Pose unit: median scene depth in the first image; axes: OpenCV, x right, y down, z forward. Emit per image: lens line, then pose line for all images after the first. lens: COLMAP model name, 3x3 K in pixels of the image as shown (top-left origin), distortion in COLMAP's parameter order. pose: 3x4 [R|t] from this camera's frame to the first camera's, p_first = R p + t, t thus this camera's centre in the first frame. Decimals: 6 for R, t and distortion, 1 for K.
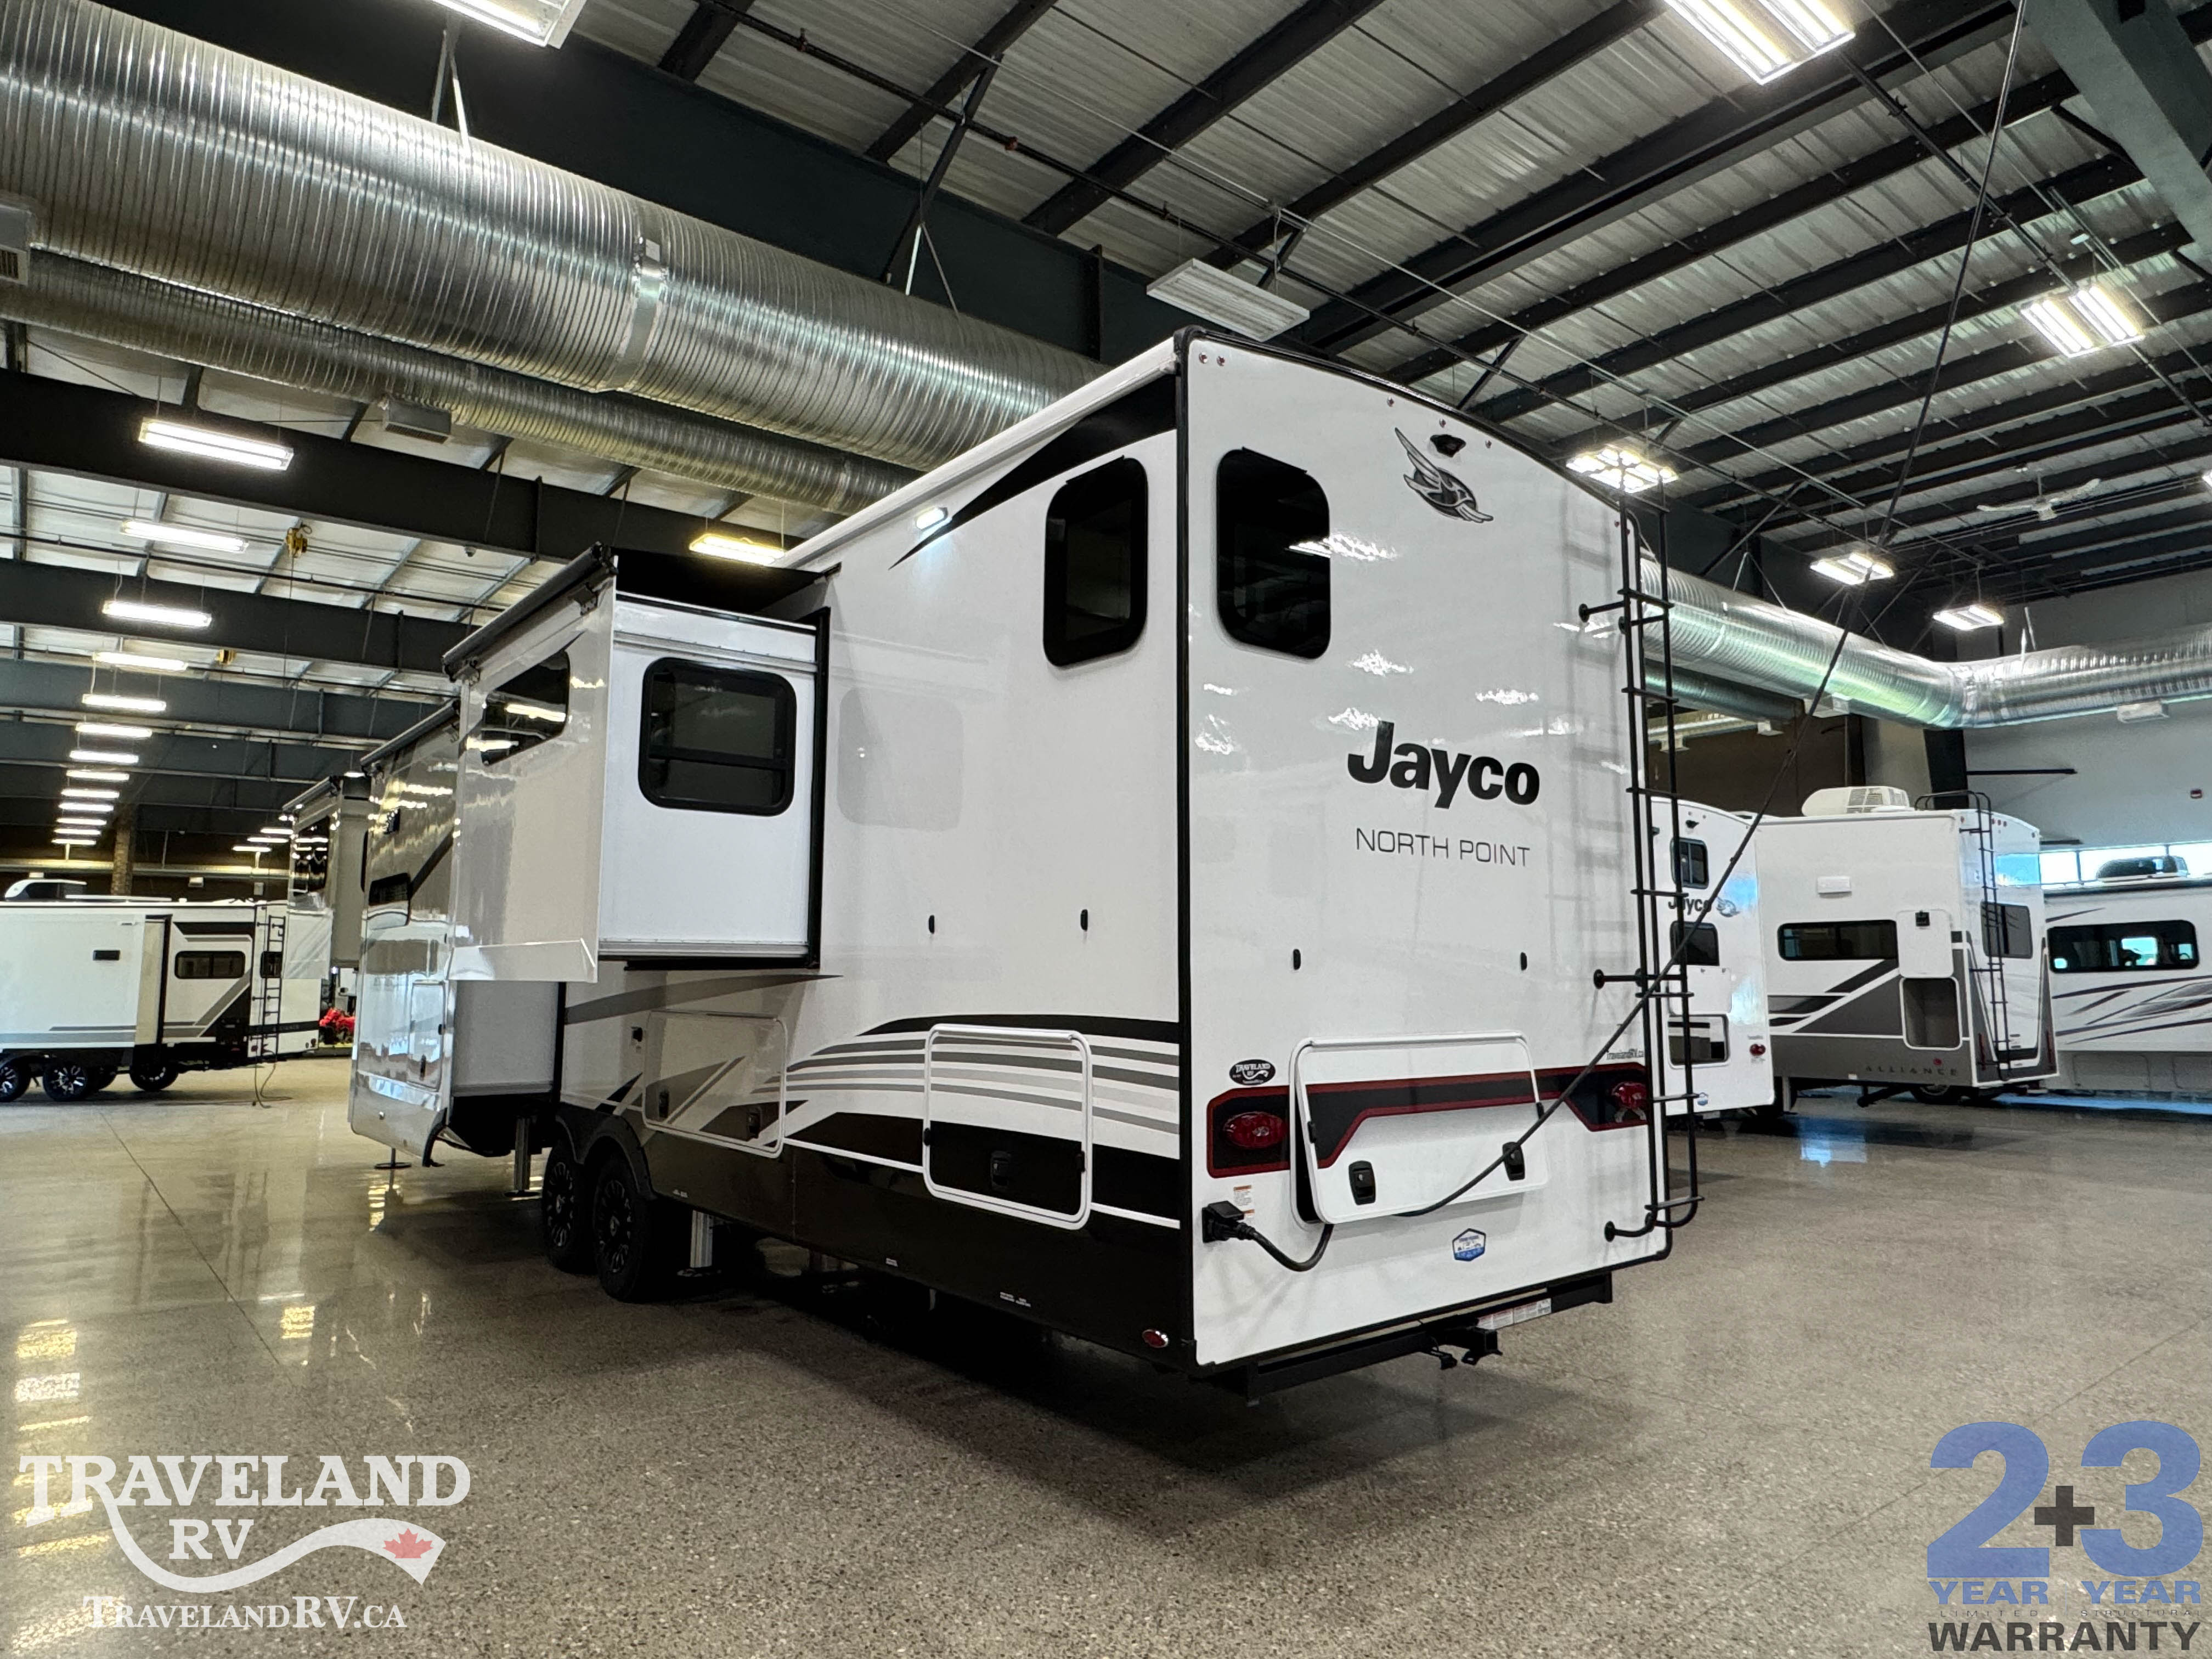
lens RADIAL K [[1328.7, 0, 1109.2], [0, 1328.7, 827.4], [0, 0, 1]] dist [0.019388, 0.002185]
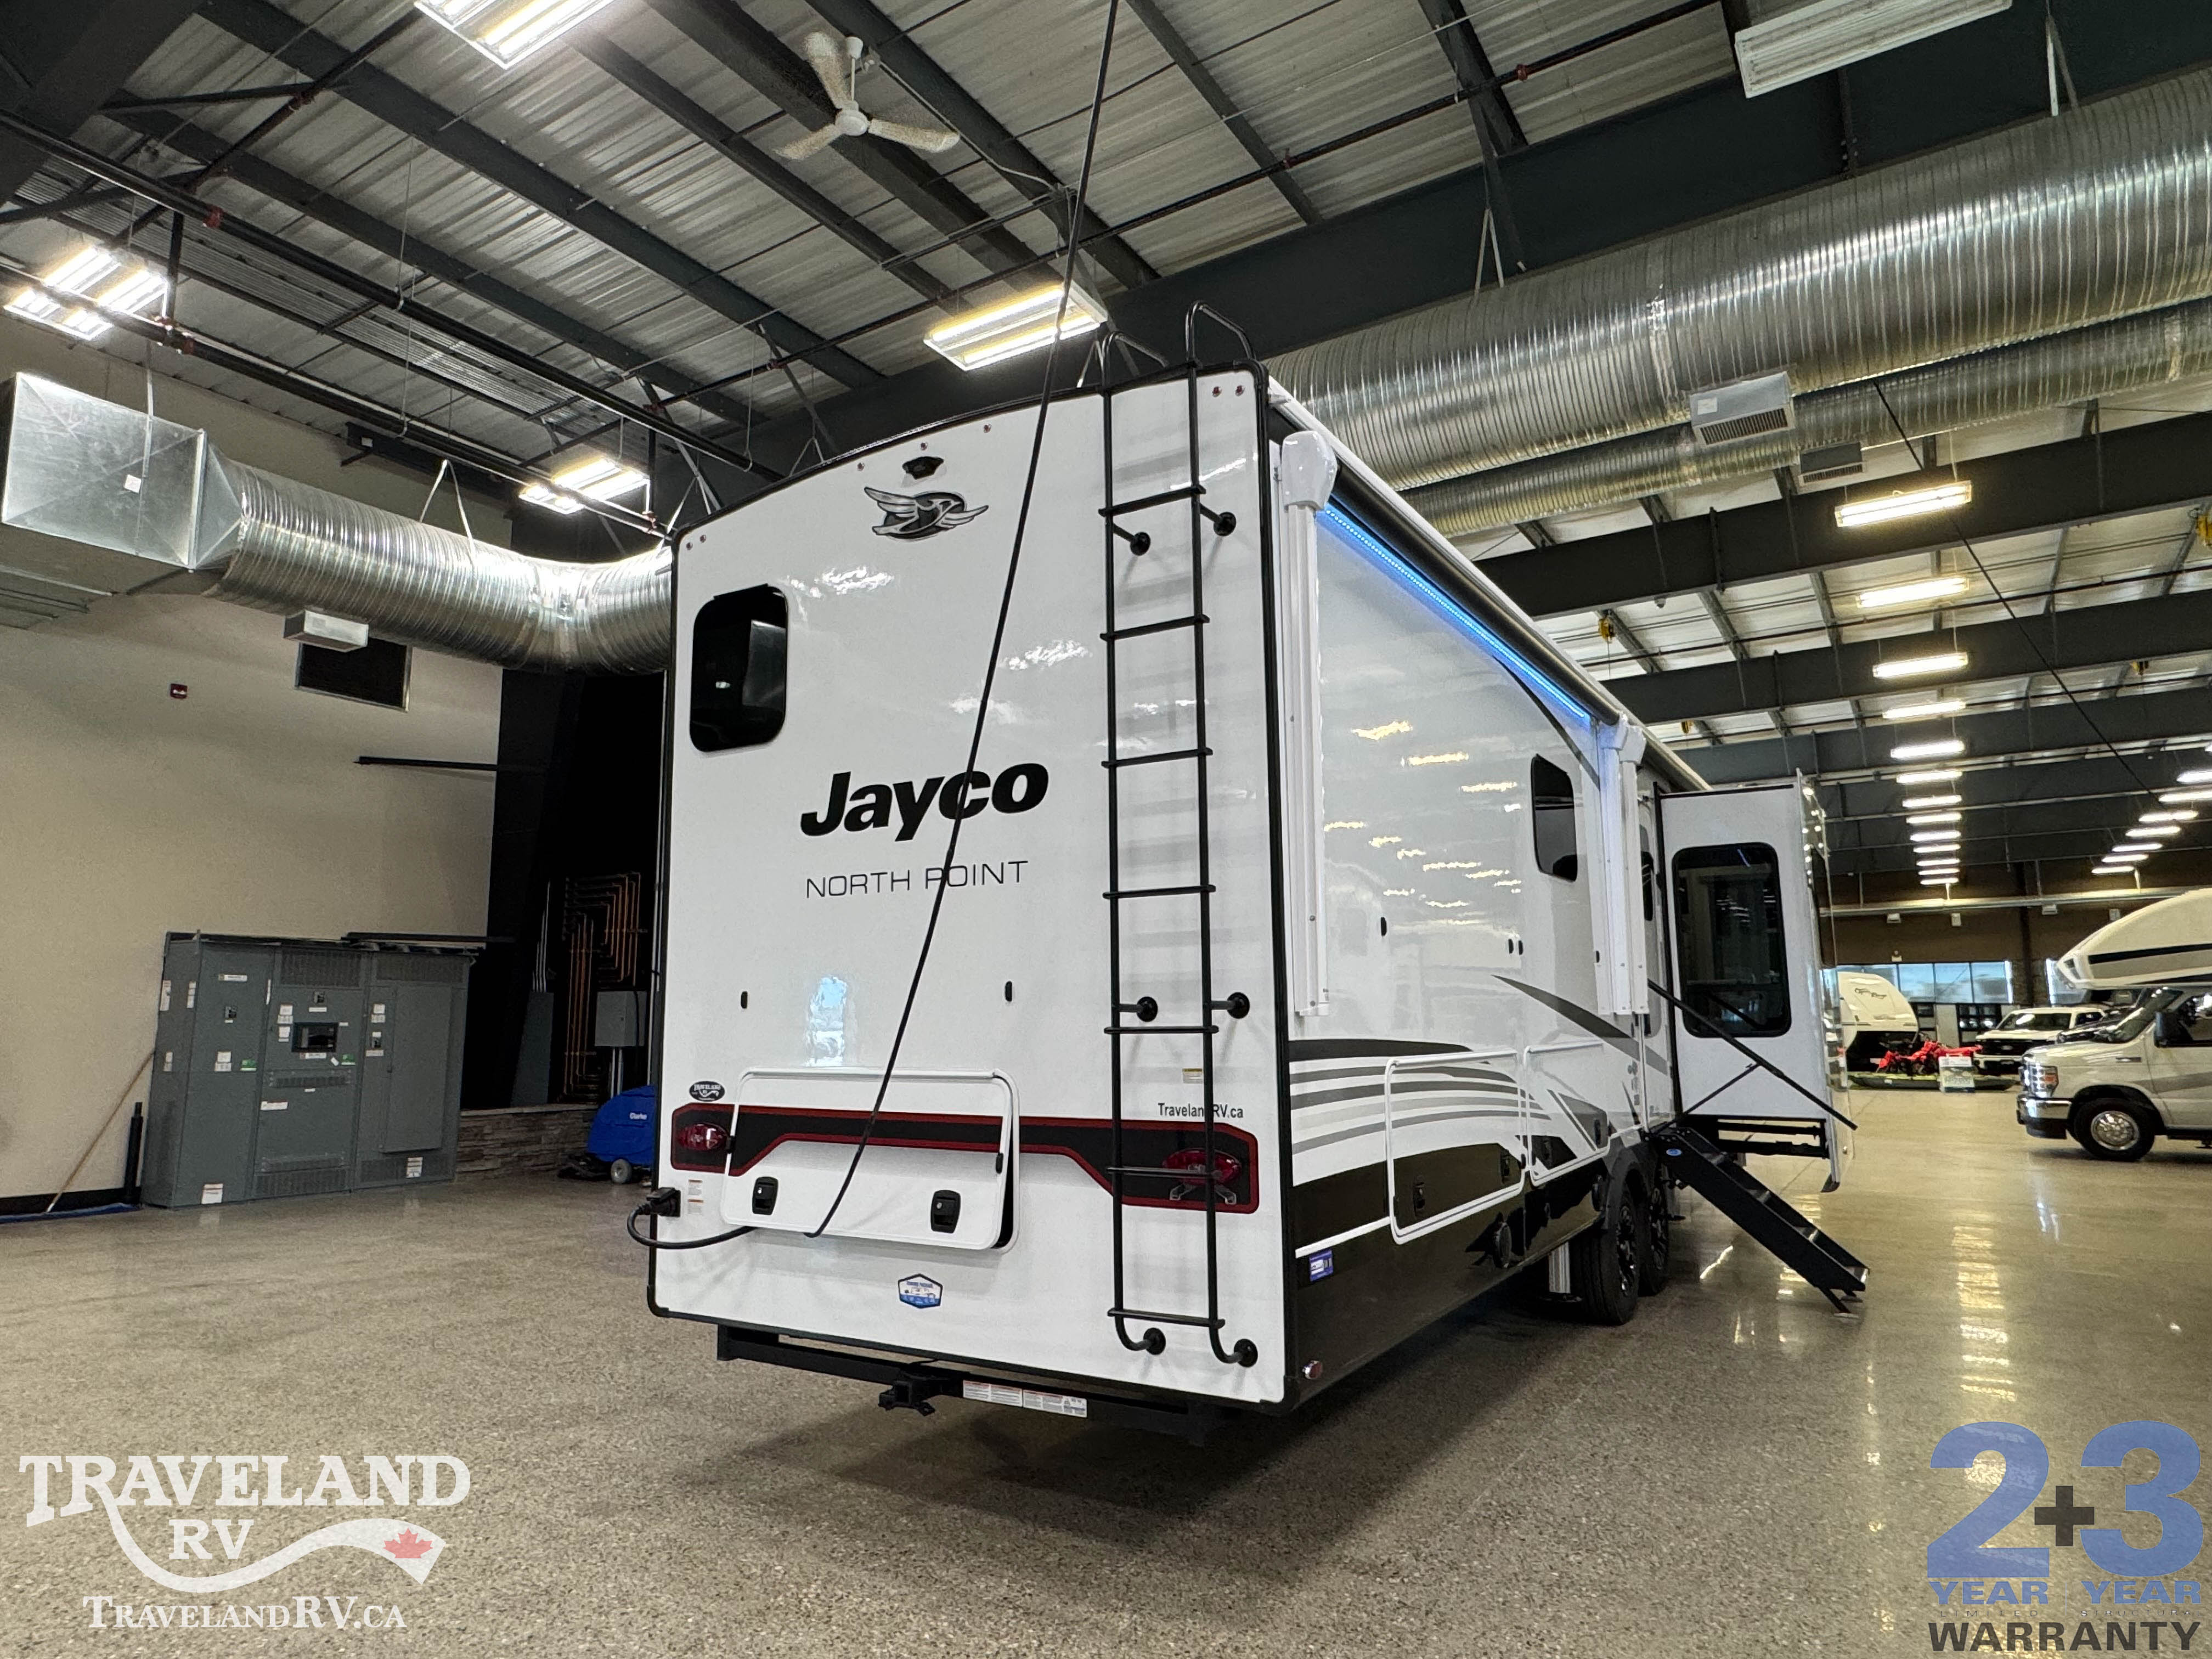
lens RADIAL K [[1328.7, 0, 1110.3], [0, 1328.7, 833.7], [0, 0, 1]] dist [0.019388, 0.002185]
pose [[0.315399, -0.134921, -0.939319, 1.208731], [0.118368, 0.987704, -0.102126, 0.098021], [0.941548, -0.078975, 0.327491, 0.807365]]
